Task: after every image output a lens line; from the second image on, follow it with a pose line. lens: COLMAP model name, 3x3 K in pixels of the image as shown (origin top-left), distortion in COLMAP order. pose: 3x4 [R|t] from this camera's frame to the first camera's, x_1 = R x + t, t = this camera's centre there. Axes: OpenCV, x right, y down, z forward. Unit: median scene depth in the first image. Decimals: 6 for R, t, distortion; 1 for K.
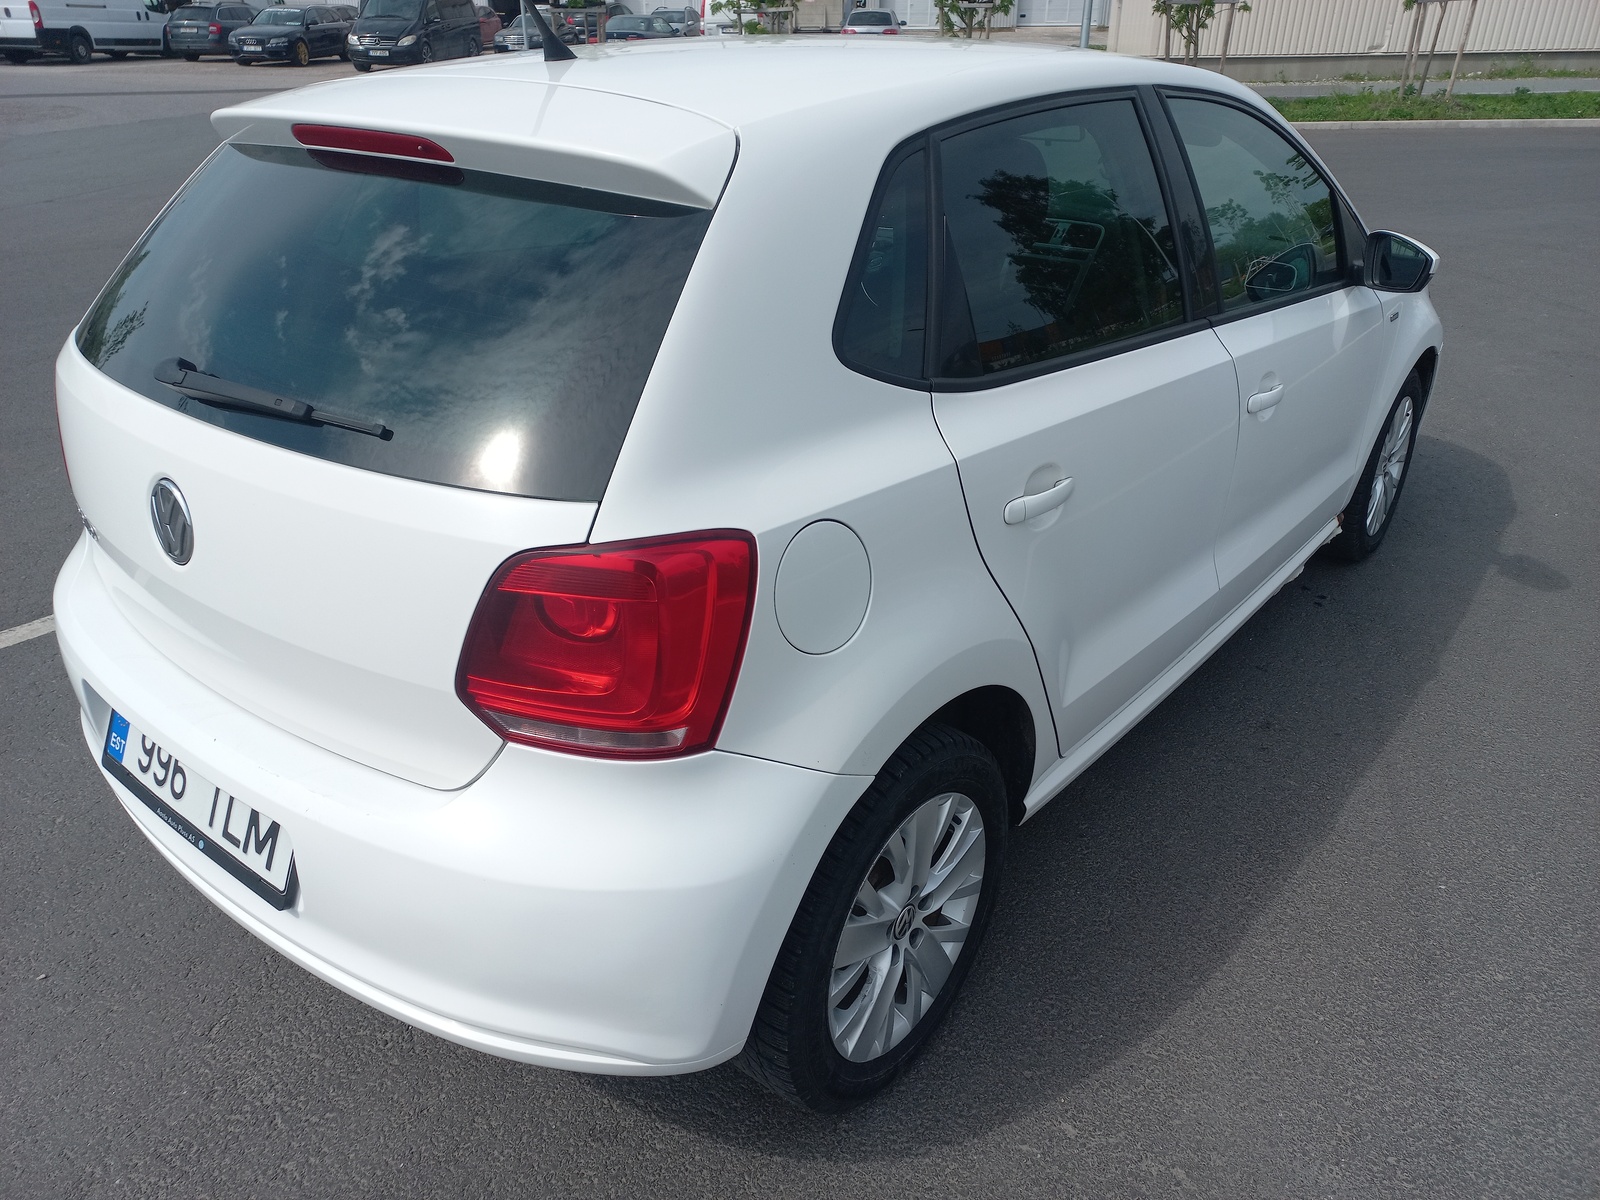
lens RADIAL K [[1167.1, 0, 797.9], [0, 1167.1, 596.2], [0, 0, 1]] dist [0.040646, -0.000733]
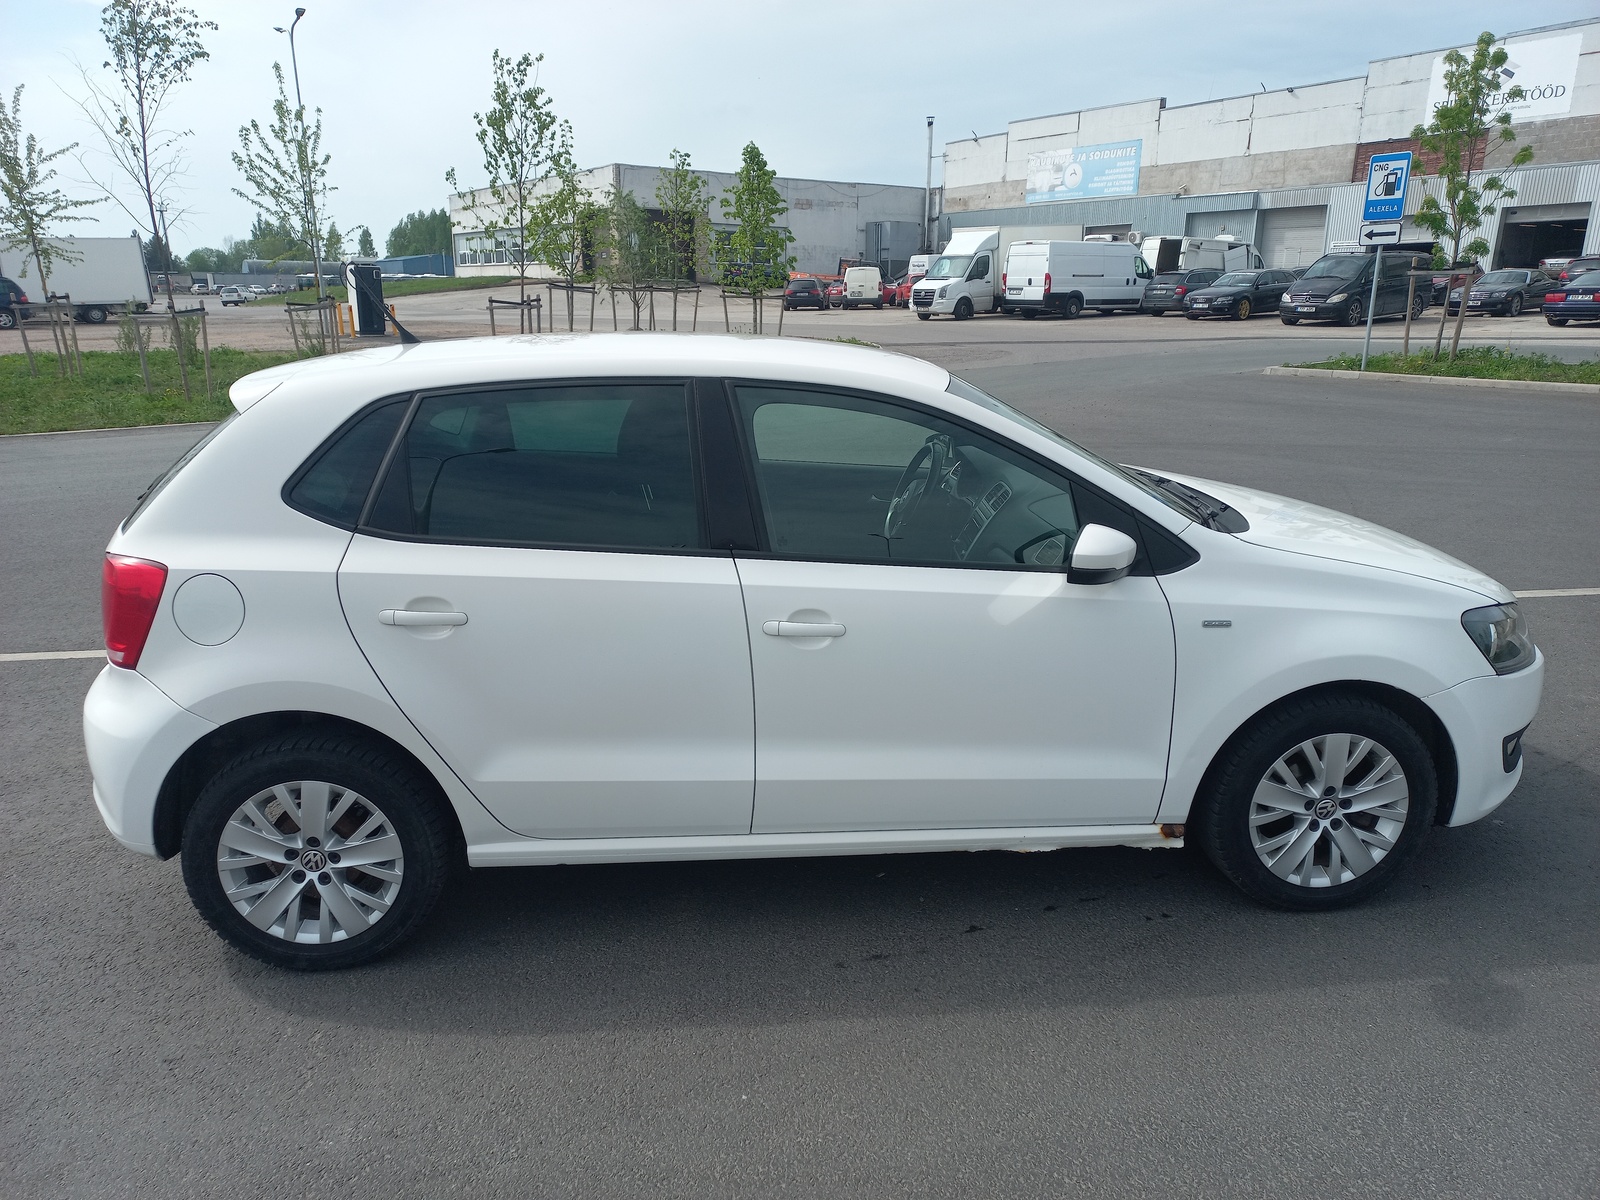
lens RADIAL K [[1167.1, 0, 796.1], [0, 1167.1, 603.4], [0, 0, 1]] dist [0.040646, -0.000733]
pose [[0.687425, 0.191553, -0.700539, 0.119318], [-0.314669, 0.947905, -0.049587, -0.013155], [0.654546, 0.254526, 0.711889, 0.015891]]
